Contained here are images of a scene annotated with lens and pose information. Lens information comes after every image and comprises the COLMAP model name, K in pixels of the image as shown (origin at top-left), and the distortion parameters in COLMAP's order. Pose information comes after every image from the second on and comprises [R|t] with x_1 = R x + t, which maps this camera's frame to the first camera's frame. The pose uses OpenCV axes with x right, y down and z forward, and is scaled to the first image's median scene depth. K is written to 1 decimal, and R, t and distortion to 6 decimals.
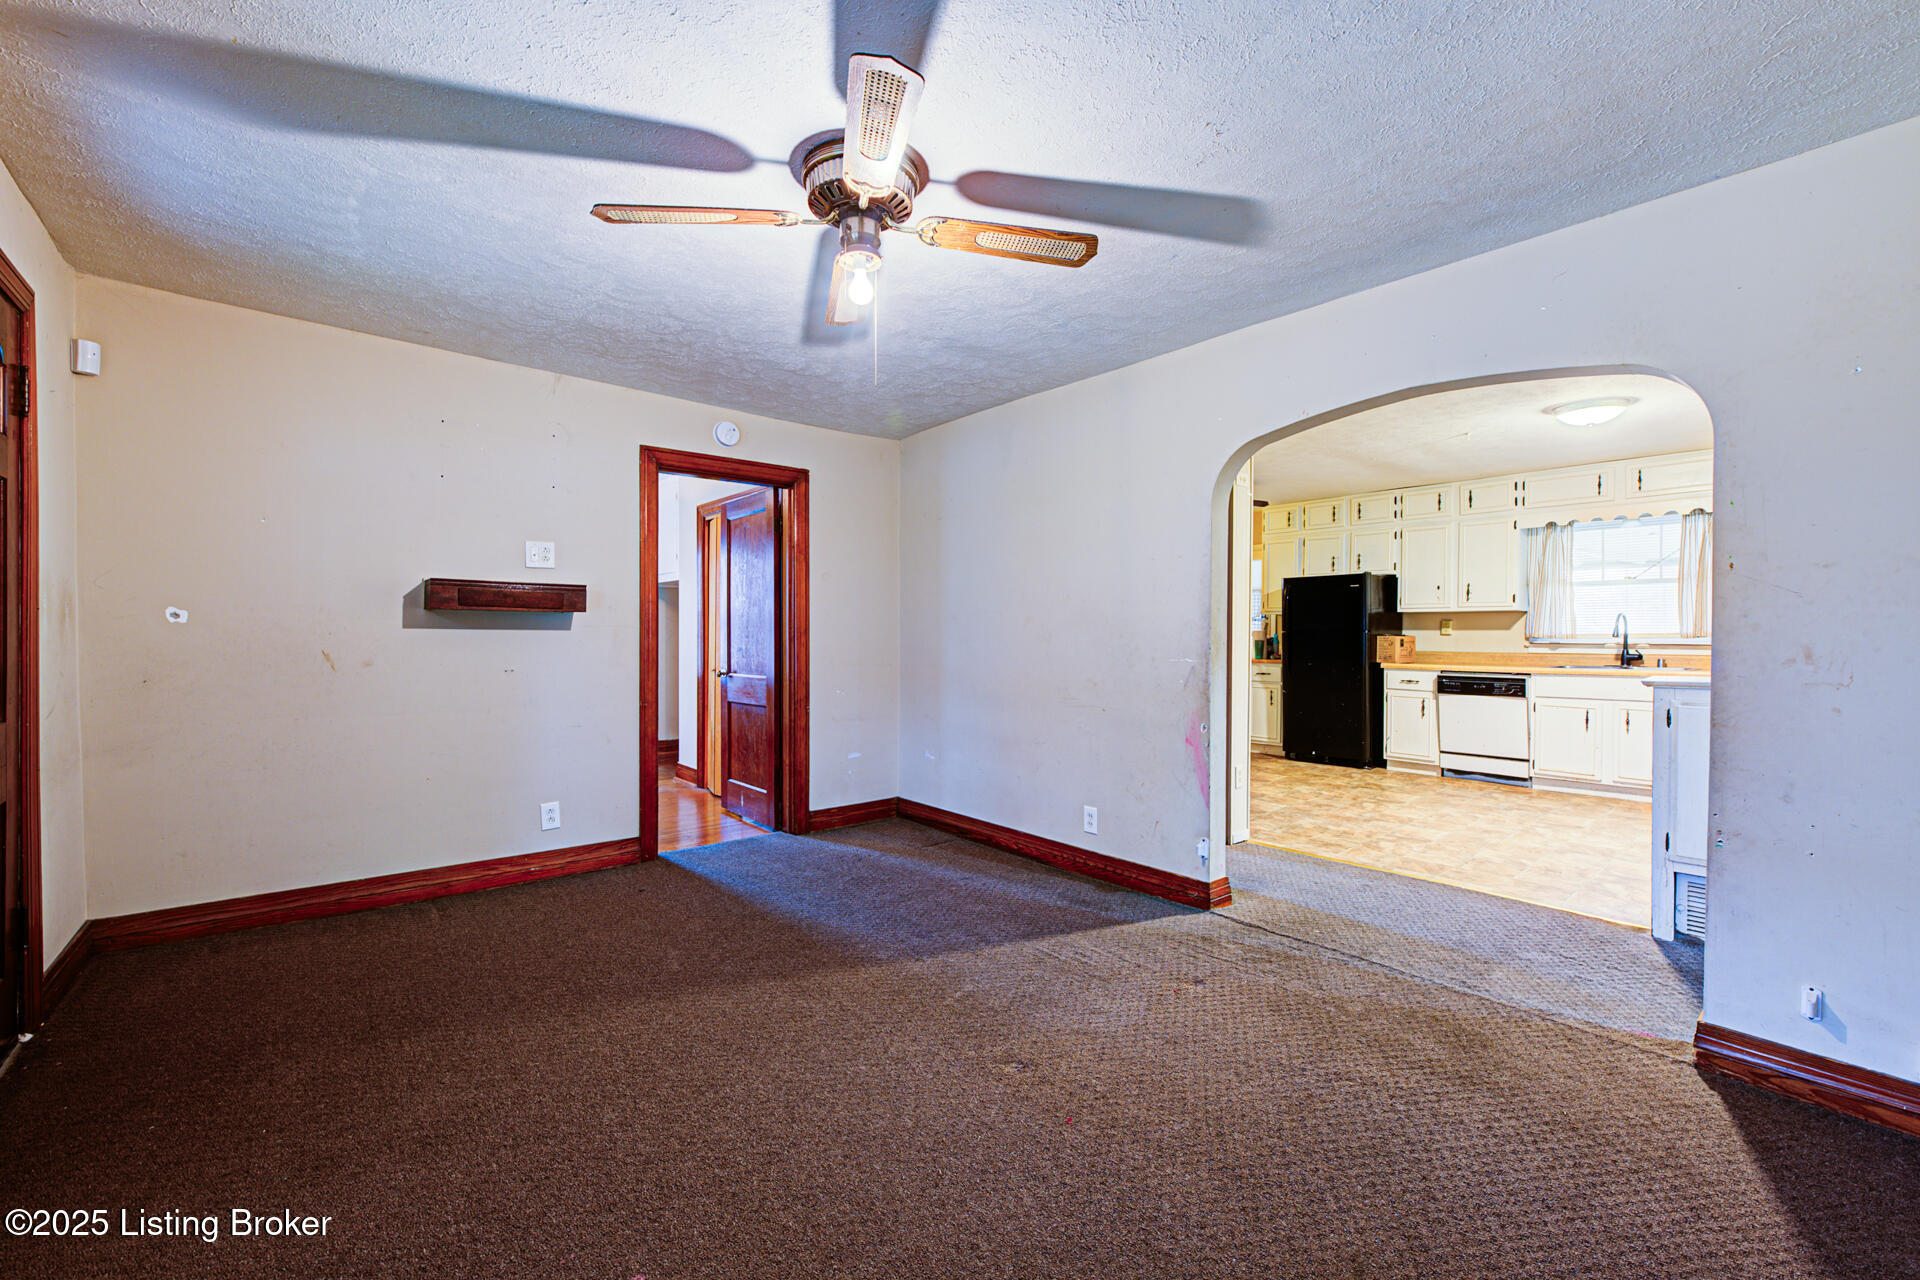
lens RADIAL K [[791.7, 0, 960.0], [0, 791.7, 640.0], [0, 0, 1]] dist [-0.000324, 0.000103]
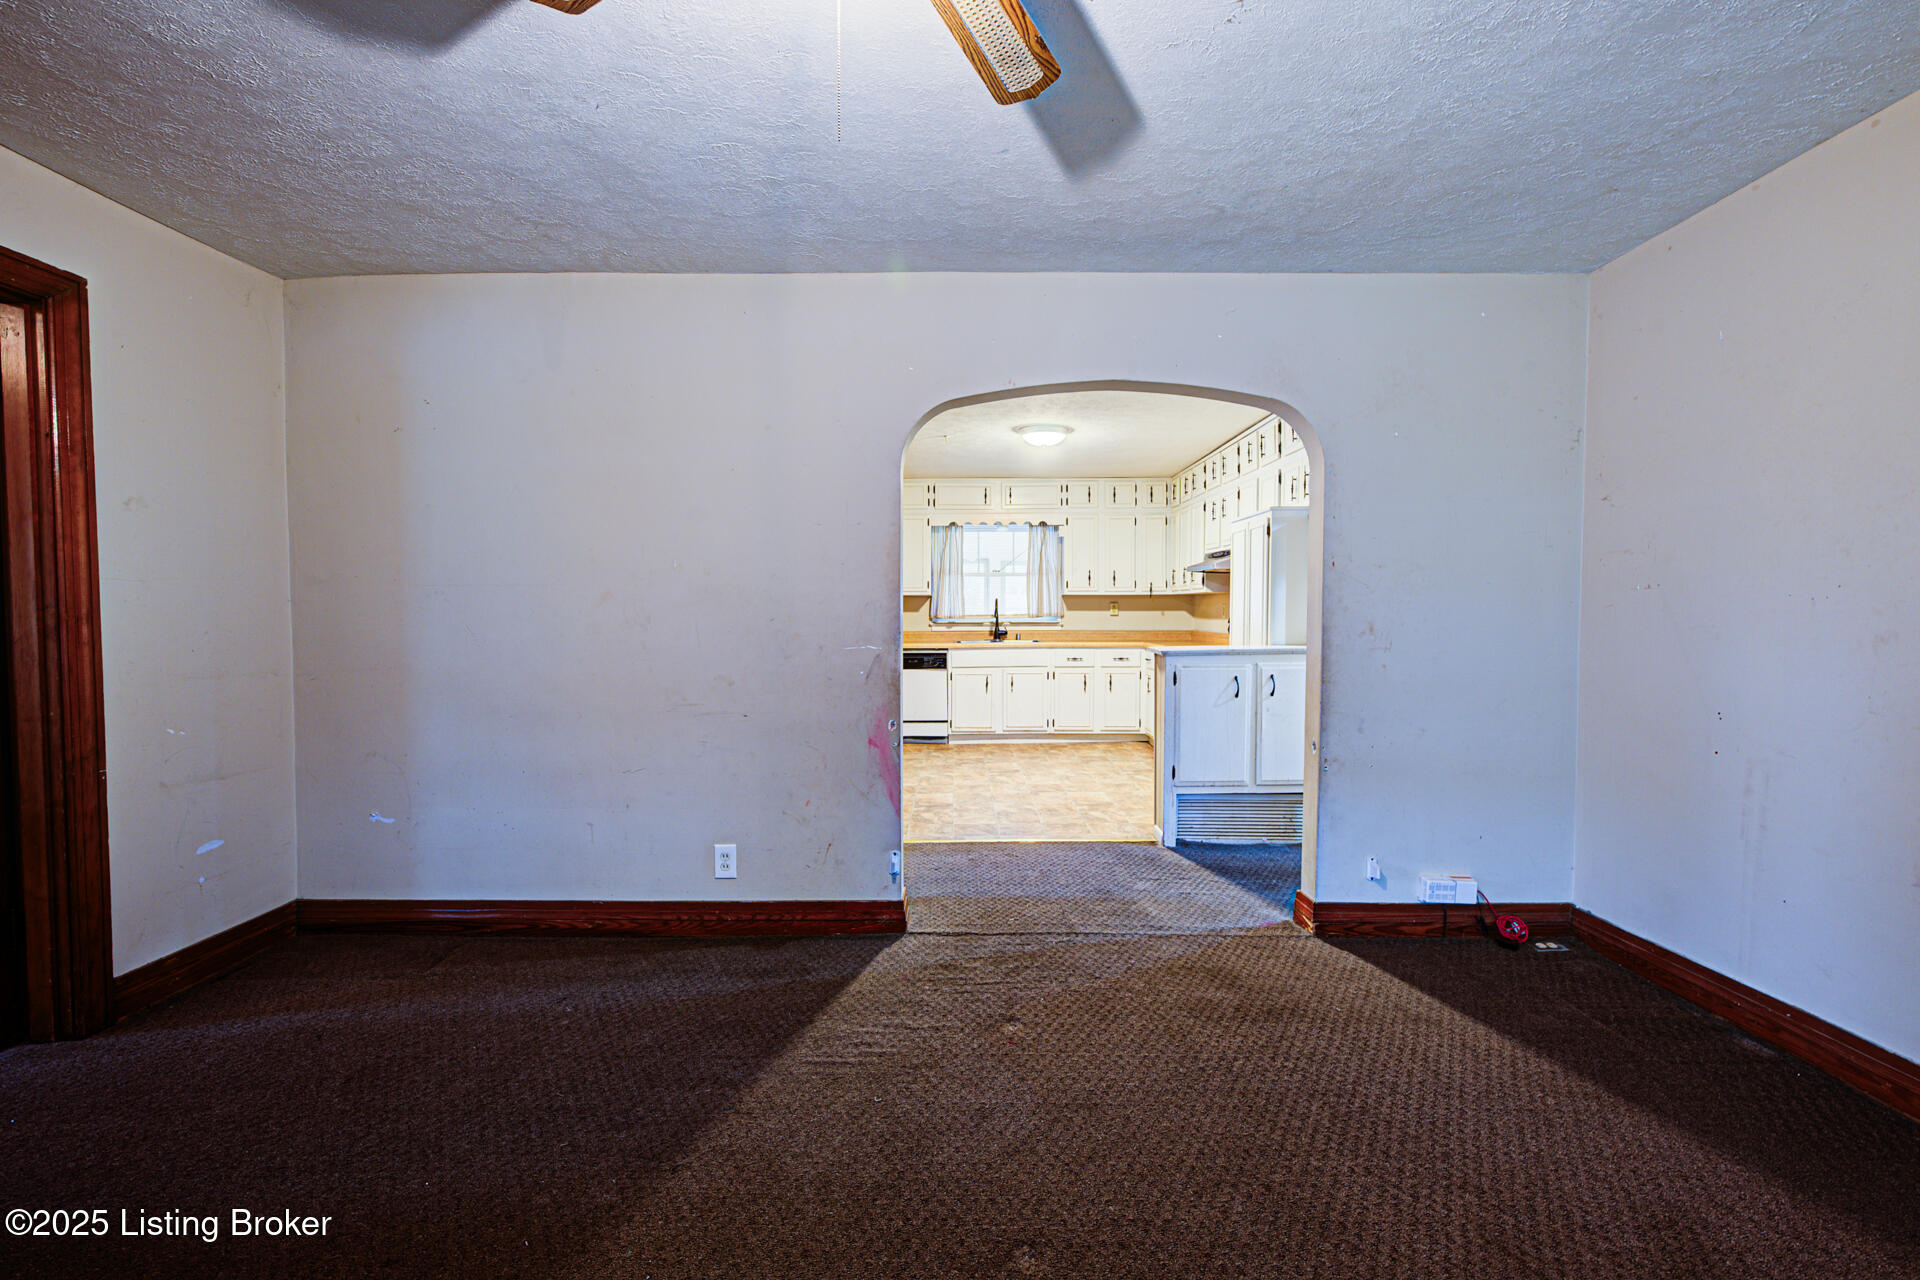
lens RADIAL K [[784.3, 0, 960.0], [0, 784.3, 640.0], [0, 0, 1]] dist [-0.003372, -0.000198]
pose [[0.645941, -0.027793, 0.762881, -0.288470], [0.010533, 0.999566, 0.027497, -0.004353], [-0.763315, -0.009726, 0.645954, 0.381857]]
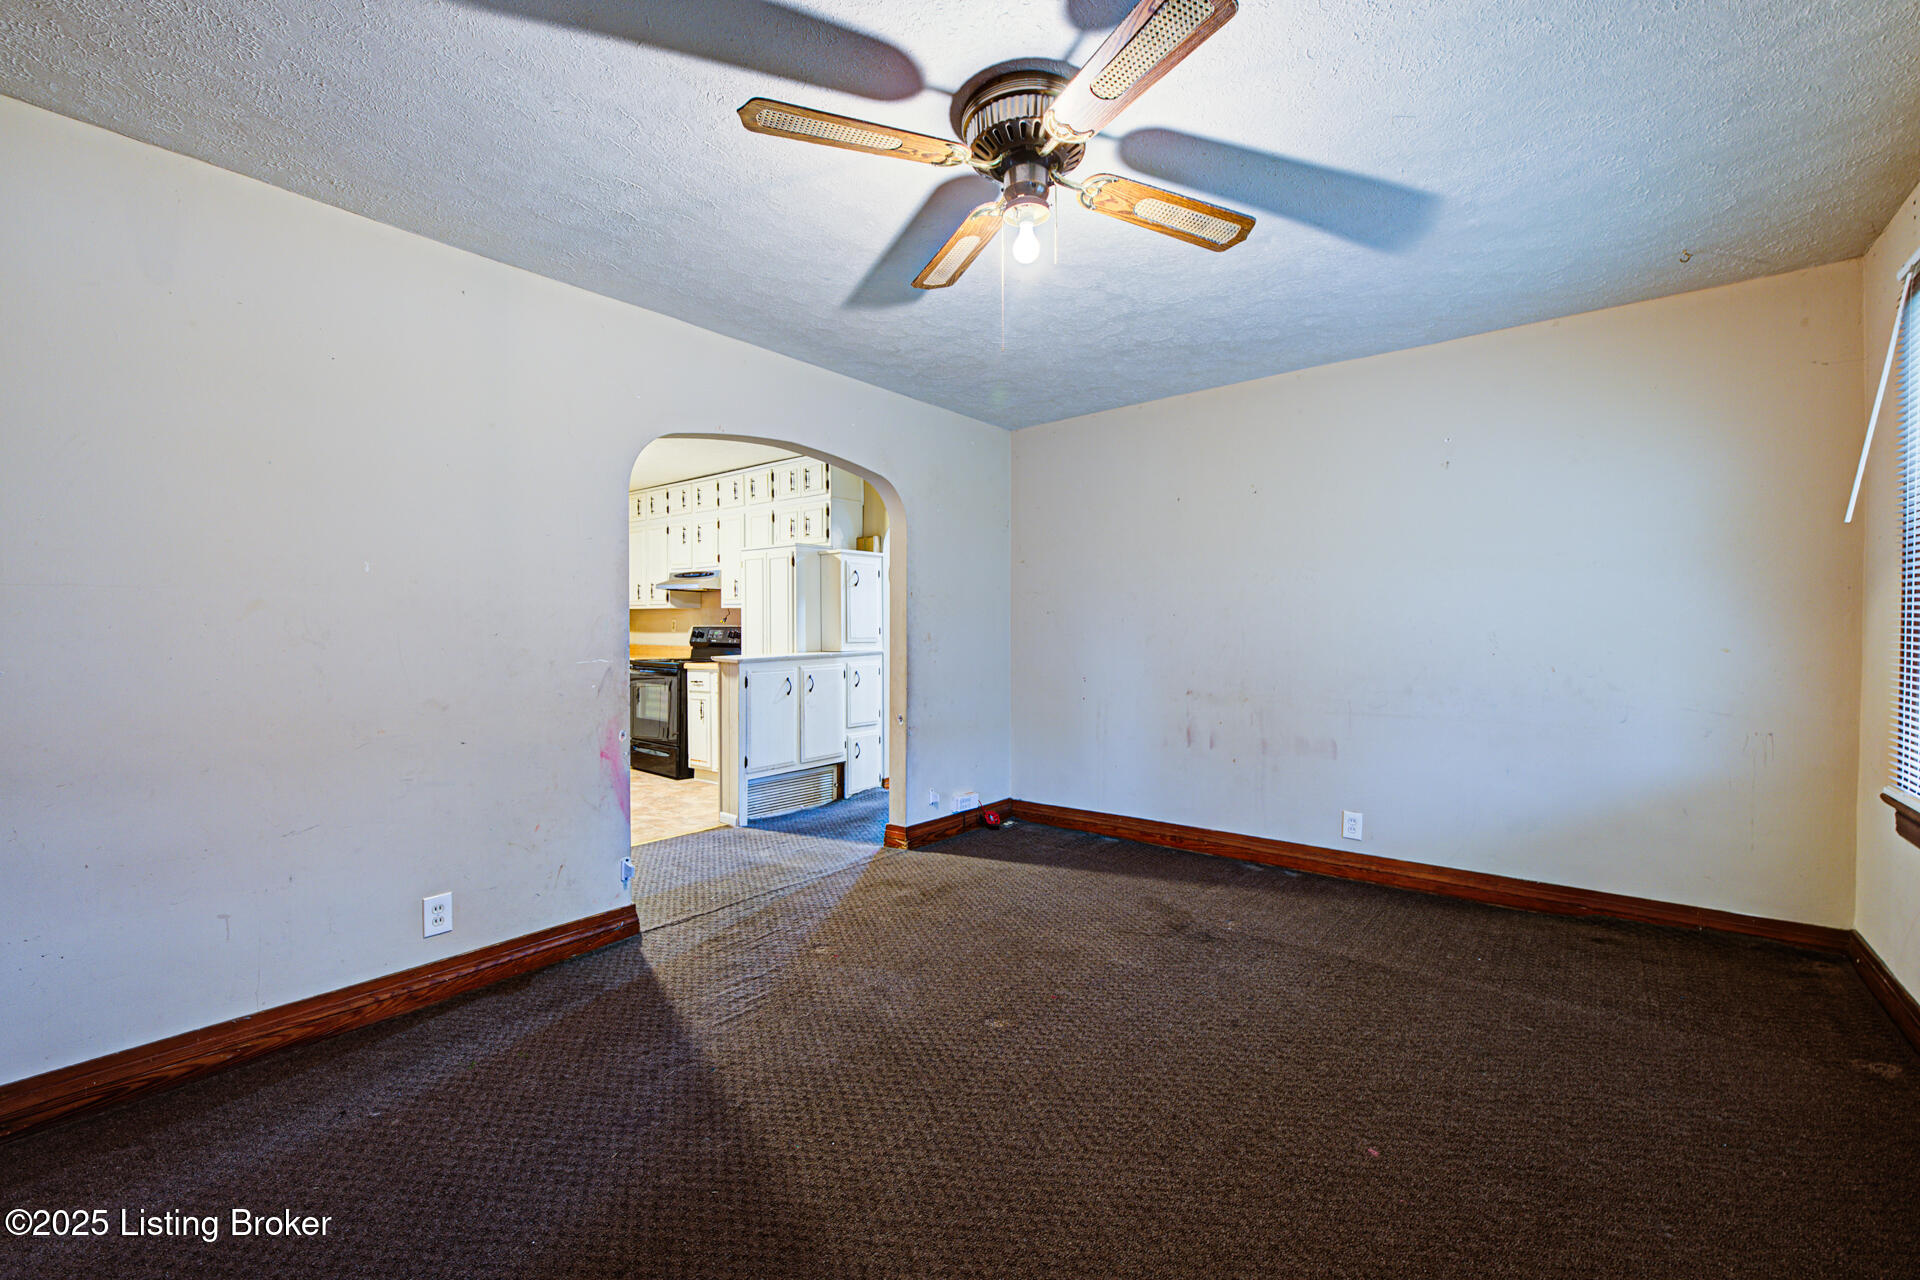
lens RADIAL K [[784.3, 0, 960.0], [0, 784.3, 640.0], [0, 0, 1]] dist [-0.003372, -0.000198]
pose [[-0.185755, -0.017861, 0.982434, -0.614055], [0.012405, 0.999712, 0.020521, -0.009790], [-0.982518, 0.015999, -0.185480, 0.769658]]
